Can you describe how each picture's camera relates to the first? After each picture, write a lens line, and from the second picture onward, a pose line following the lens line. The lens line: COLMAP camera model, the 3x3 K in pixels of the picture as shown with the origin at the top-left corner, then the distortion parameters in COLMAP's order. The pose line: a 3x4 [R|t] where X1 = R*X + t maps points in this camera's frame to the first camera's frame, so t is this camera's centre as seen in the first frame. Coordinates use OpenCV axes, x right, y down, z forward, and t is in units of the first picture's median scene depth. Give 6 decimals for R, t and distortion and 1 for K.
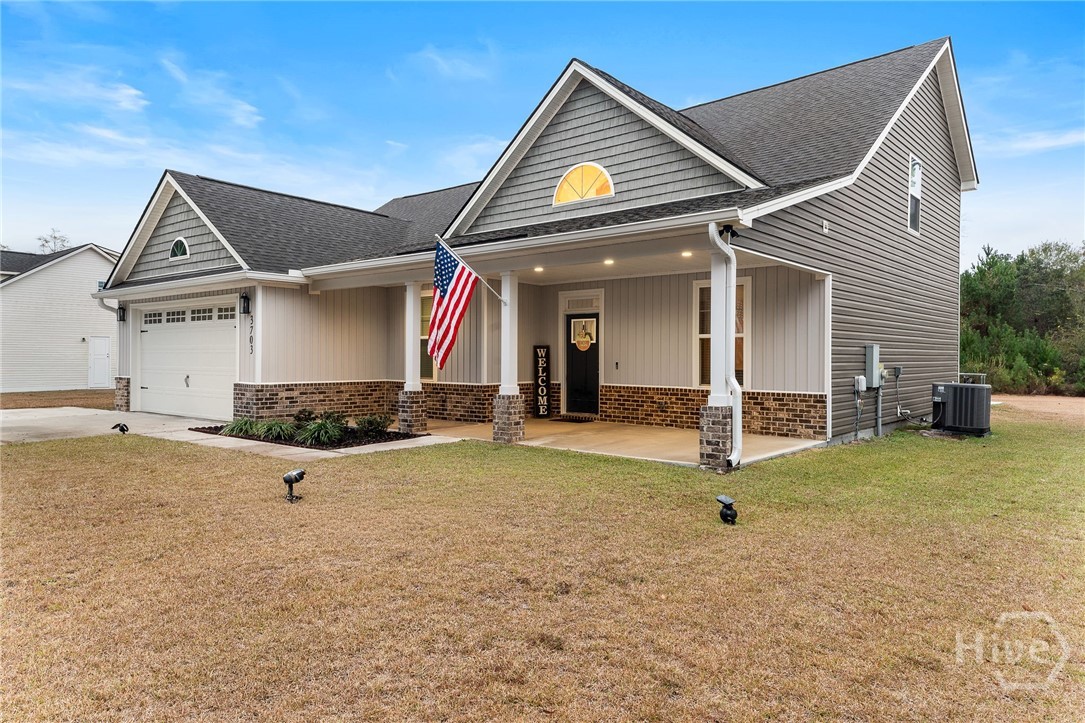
lens RADIAL K [[424.6, 0, 540.7], [0, 424.6, 345.4], [0, 0, 1]] dist [-0.000709, -0.000024]
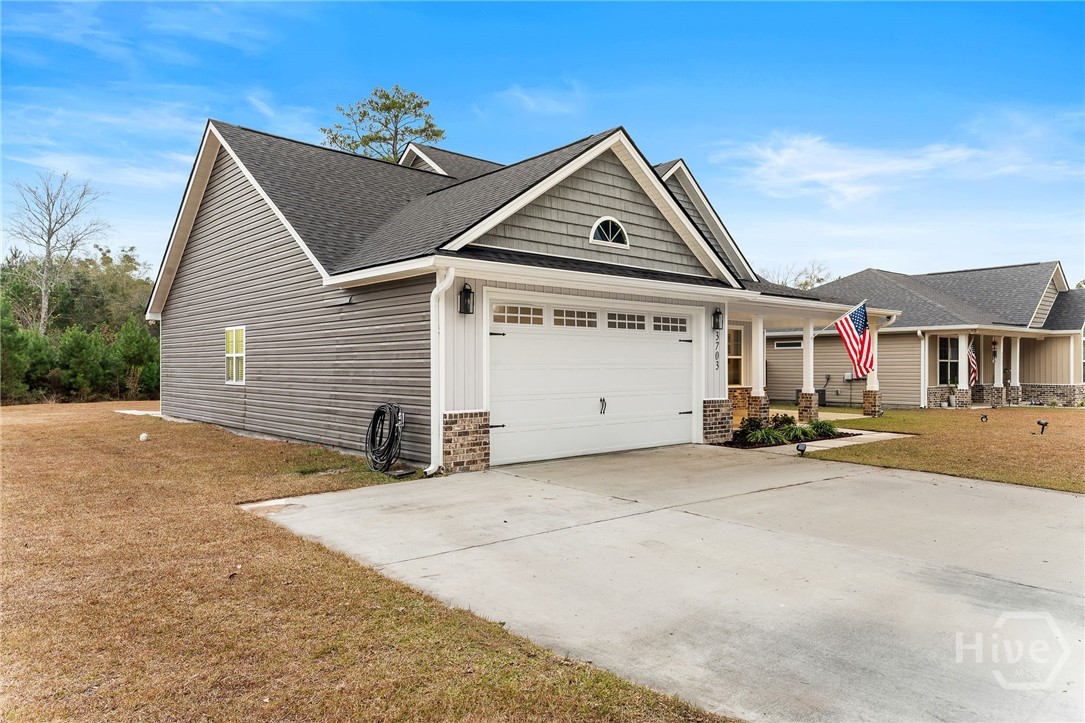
lens RADIAL K [[437.0, 0, 542.5], [0, 437.0, 361.5], [0, 0, 1]] dist [-0.000226, -0.000072]
pose [[0.589726, 0.013947, 0.807483, -1.585761], [-0.007764, 0.999903, -0.011600, 0.014731], [-0.807566, 0.000571, 0.589776, 0.651068]]
